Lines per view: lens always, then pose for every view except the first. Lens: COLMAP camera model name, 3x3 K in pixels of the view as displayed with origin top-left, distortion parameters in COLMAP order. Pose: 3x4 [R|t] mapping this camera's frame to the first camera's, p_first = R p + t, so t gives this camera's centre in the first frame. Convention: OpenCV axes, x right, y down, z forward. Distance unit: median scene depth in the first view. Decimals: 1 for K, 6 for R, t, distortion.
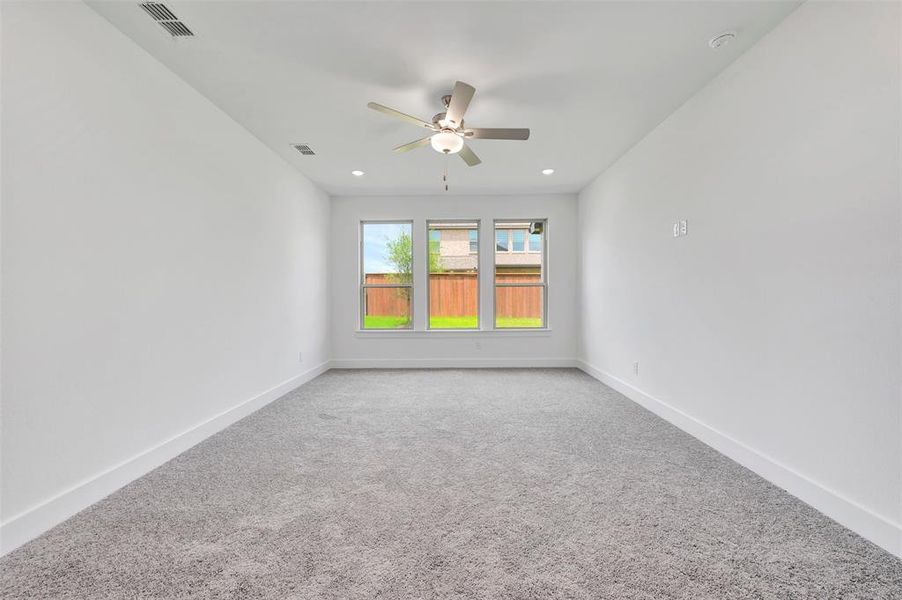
lens RADIAL K [[358.7, 0, 460.7], [0, 358.7, 297.0], [0, 0, 1]] dist [0.001086, 0.000189]
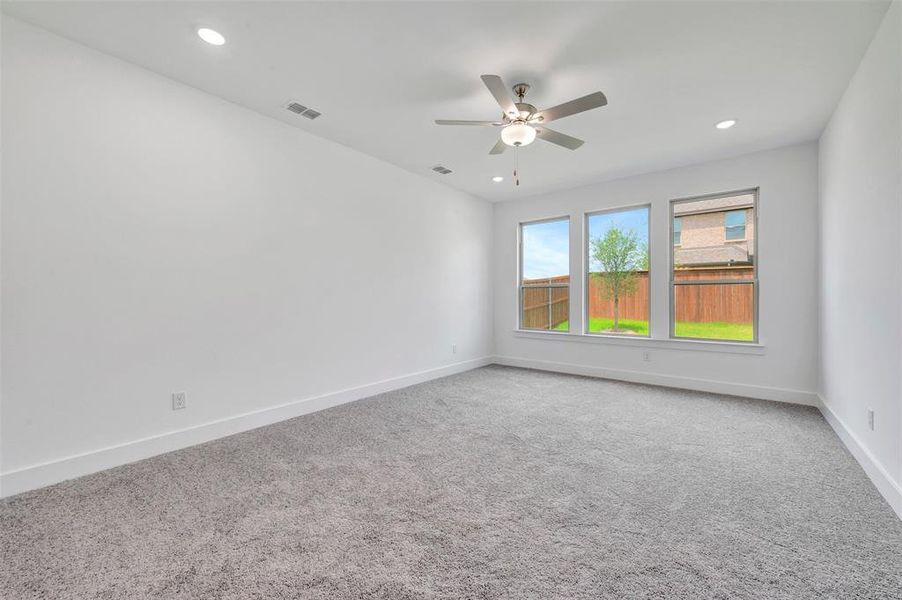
lens RADIAL K [[358.7, 0, 444.4], [0, 358.7, 298.0], [0, 0, 1]] dist [0.001086, 0.000189]
pose [[0.784521, 0.005025, -0.620082, 0.201825], [-0.004623, 0.999987, 0.002255, -0.000107], [0.620085, 0.001097, 0.784534, 0.067900]]
